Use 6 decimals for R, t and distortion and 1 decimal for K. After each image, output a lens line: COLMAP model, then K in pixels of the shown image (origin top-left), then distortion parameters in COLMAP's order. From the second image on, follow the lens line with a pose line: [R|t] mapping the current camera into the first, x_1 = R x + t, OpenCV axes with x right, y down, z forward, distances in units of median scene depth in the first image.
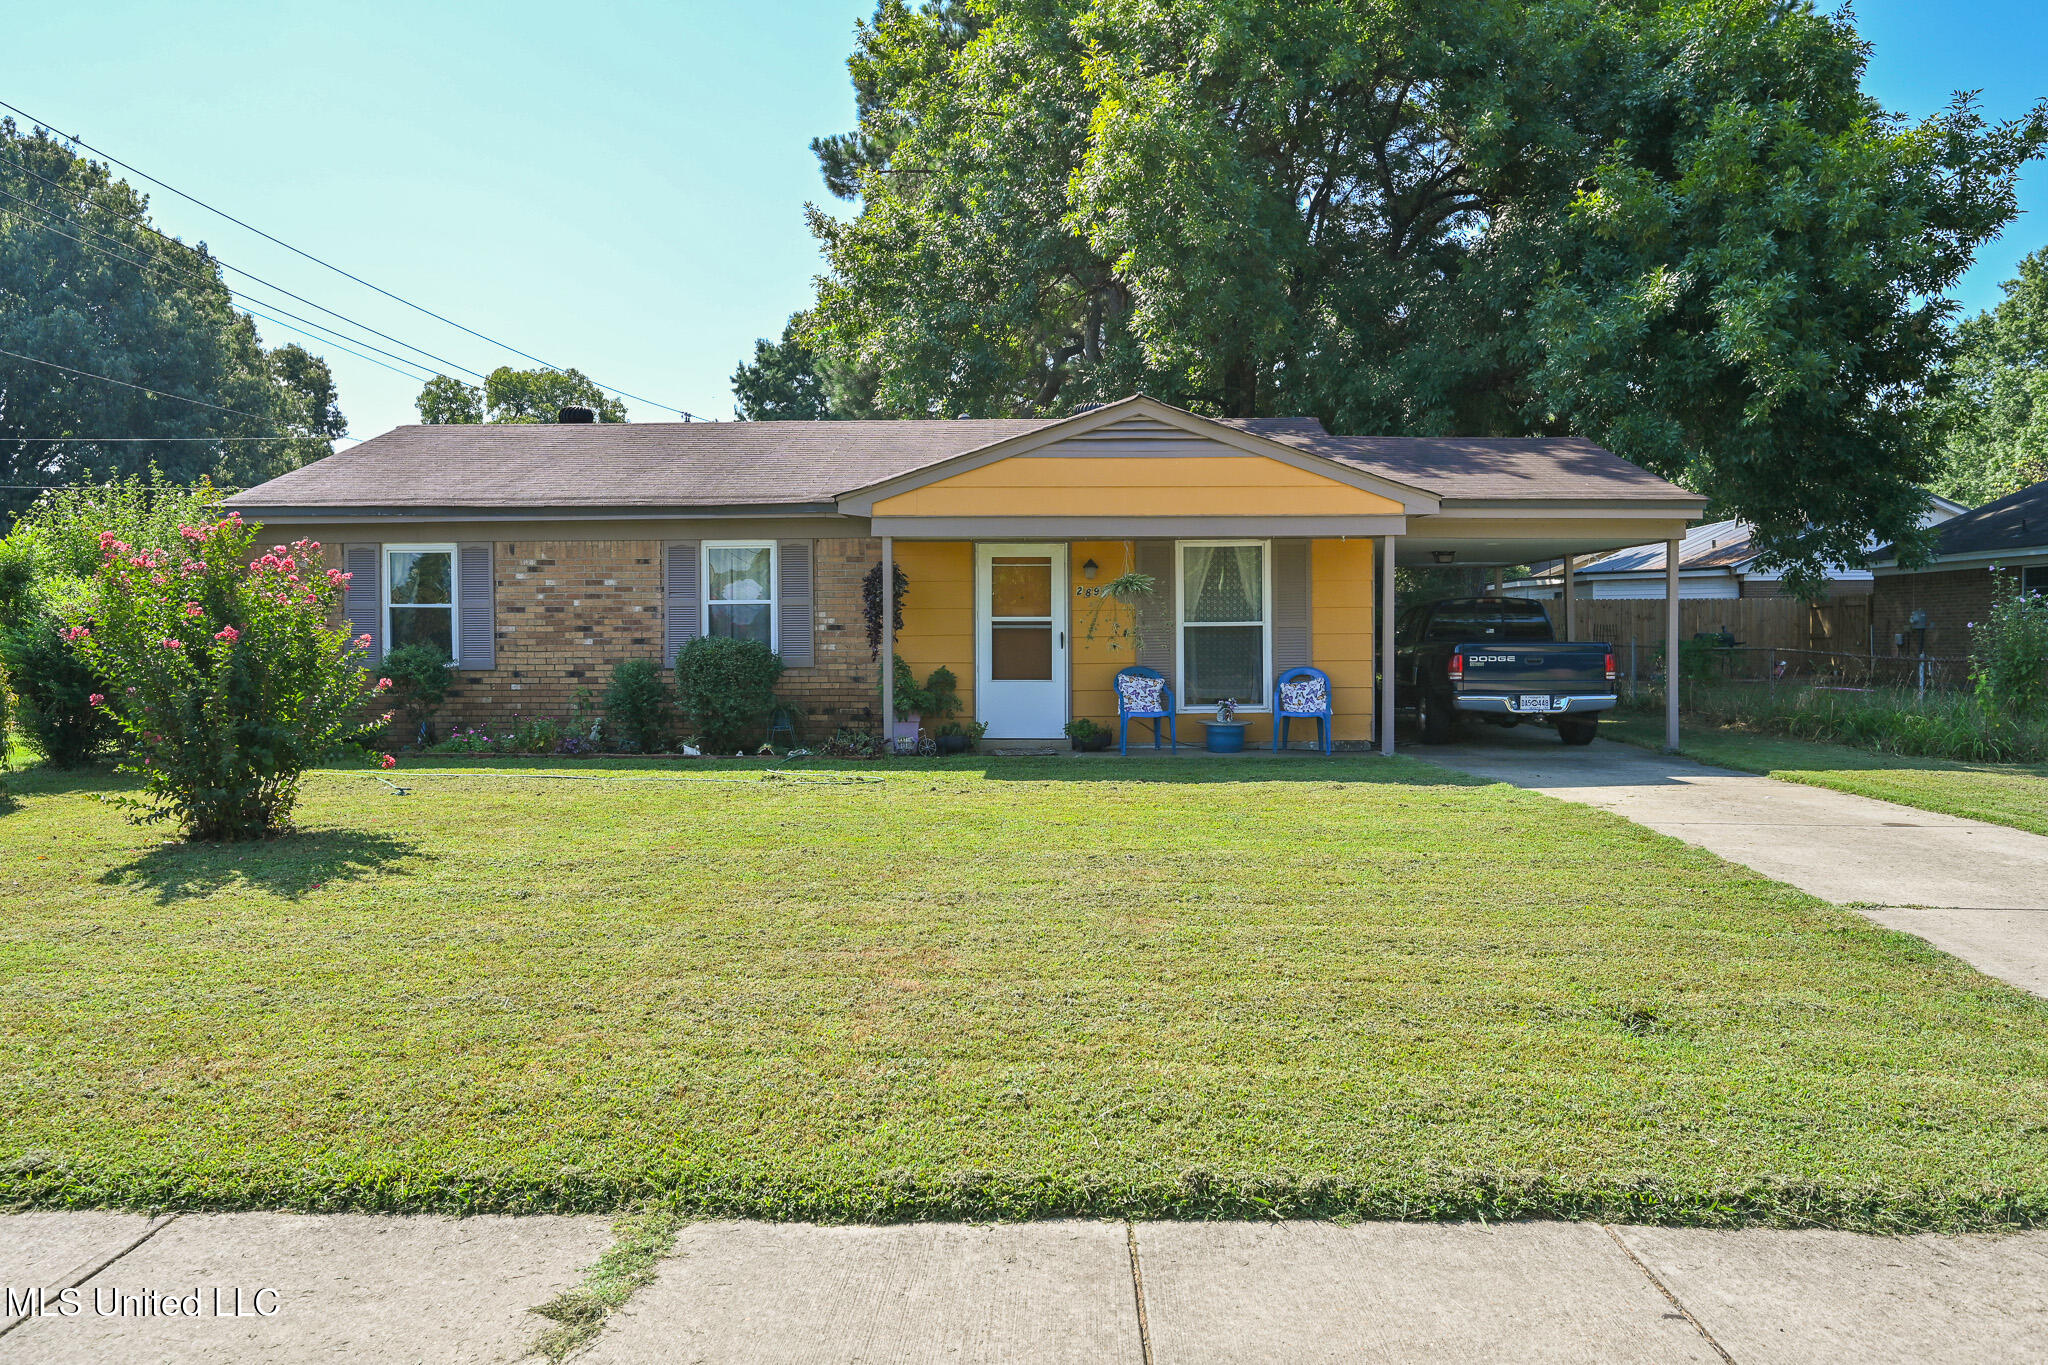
lens RADIAL K [[1408.5, 0, 1024.0], [0, 1408.5, 682.5], [0, 0, 1]] dist [-0.003523, 0.000429]
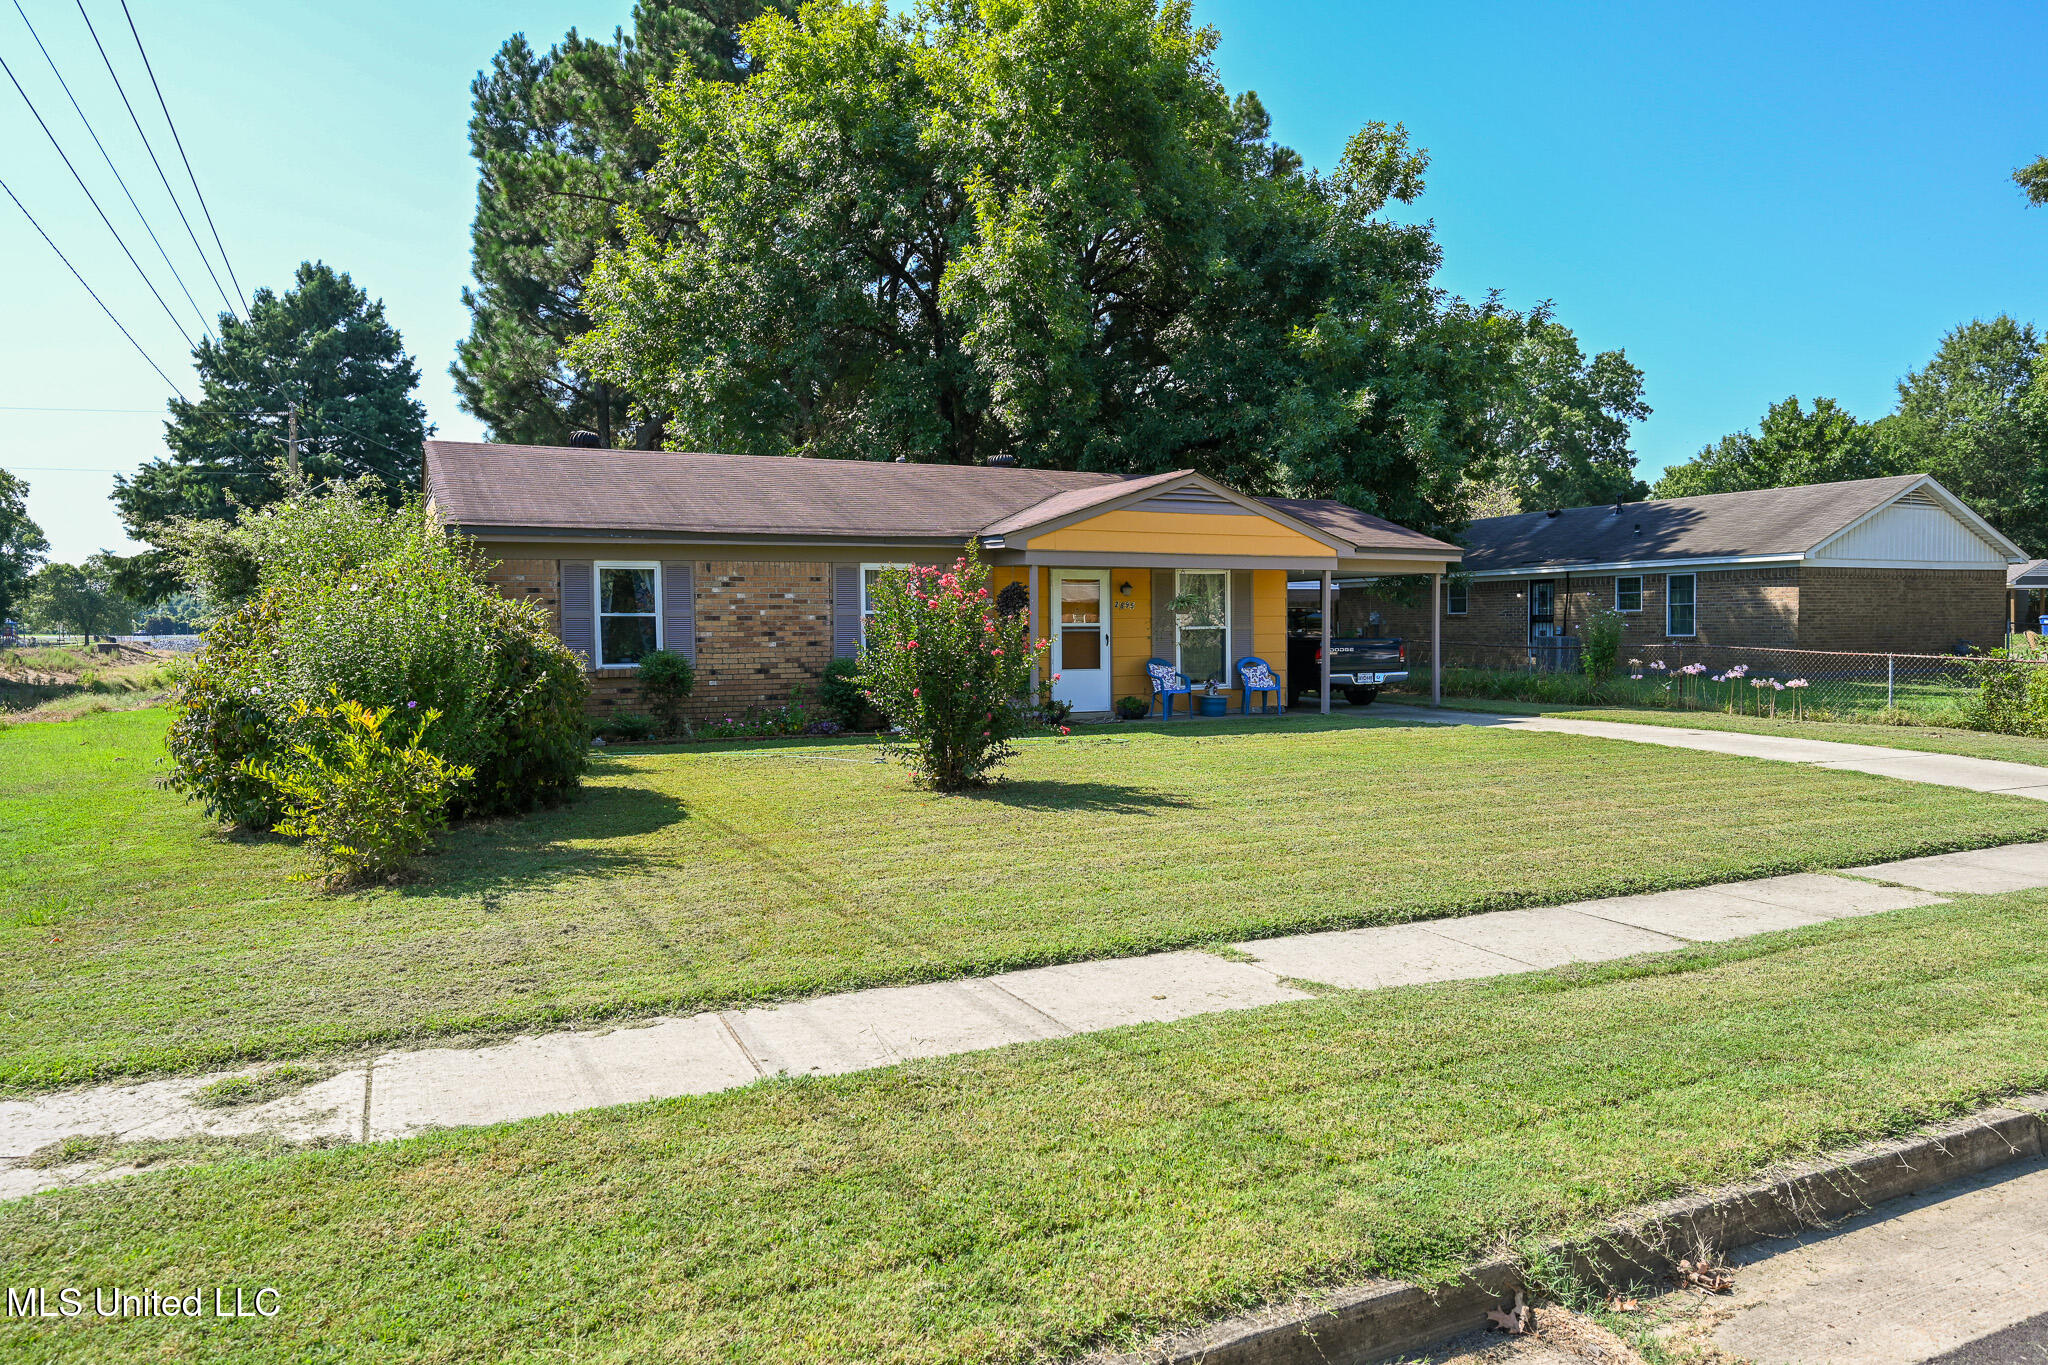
lens RADIAL K [[1335.2, 0, 1024.0], [0, 1335.2, 682.5], [0, 0, 1]] dist [0.000047, -0.000023]
pose [[0.887644, -0.023366, 0.459936, -0.648066], [0.019421, 0.999723, 0.013307, -0.007220], [-0.460120, -0.002879, 0.887852, -0.124882]]
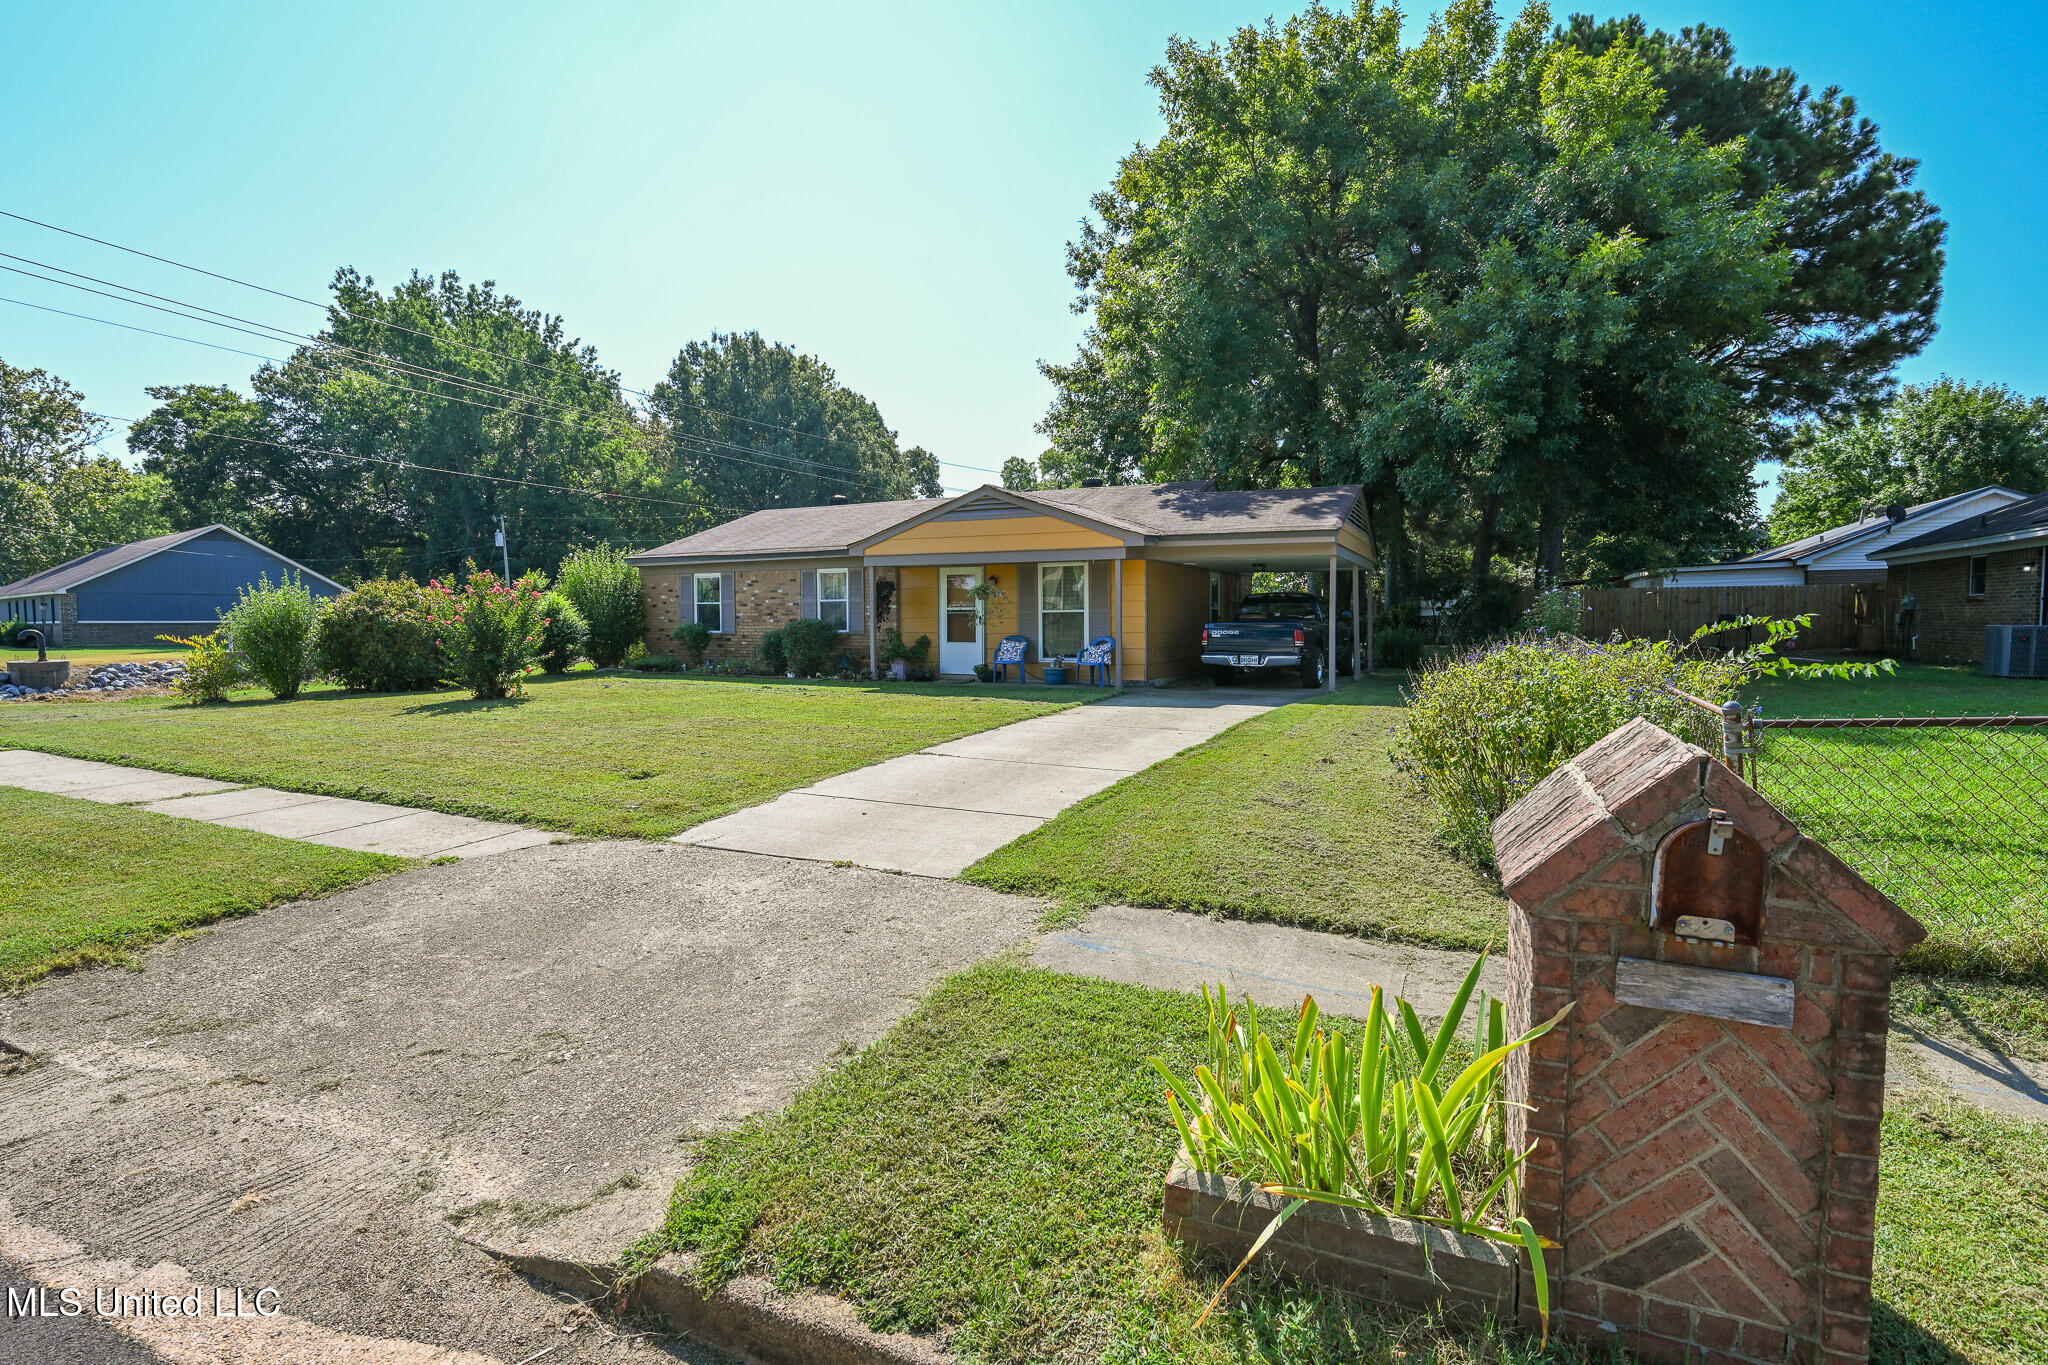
lens RADIAL K [[956.9, 0, 1024.0], [0, 956.9, 682.5], [0, 0, 1]] dist [0.003360, 0.000154]
pose [[0.904982, 0.029021, -0.424458, 0.599792], [-0.013114, 0.999099, 0.040352, -0.000729], [0.425247, -0.030951, 0.904548, -0.086378]]
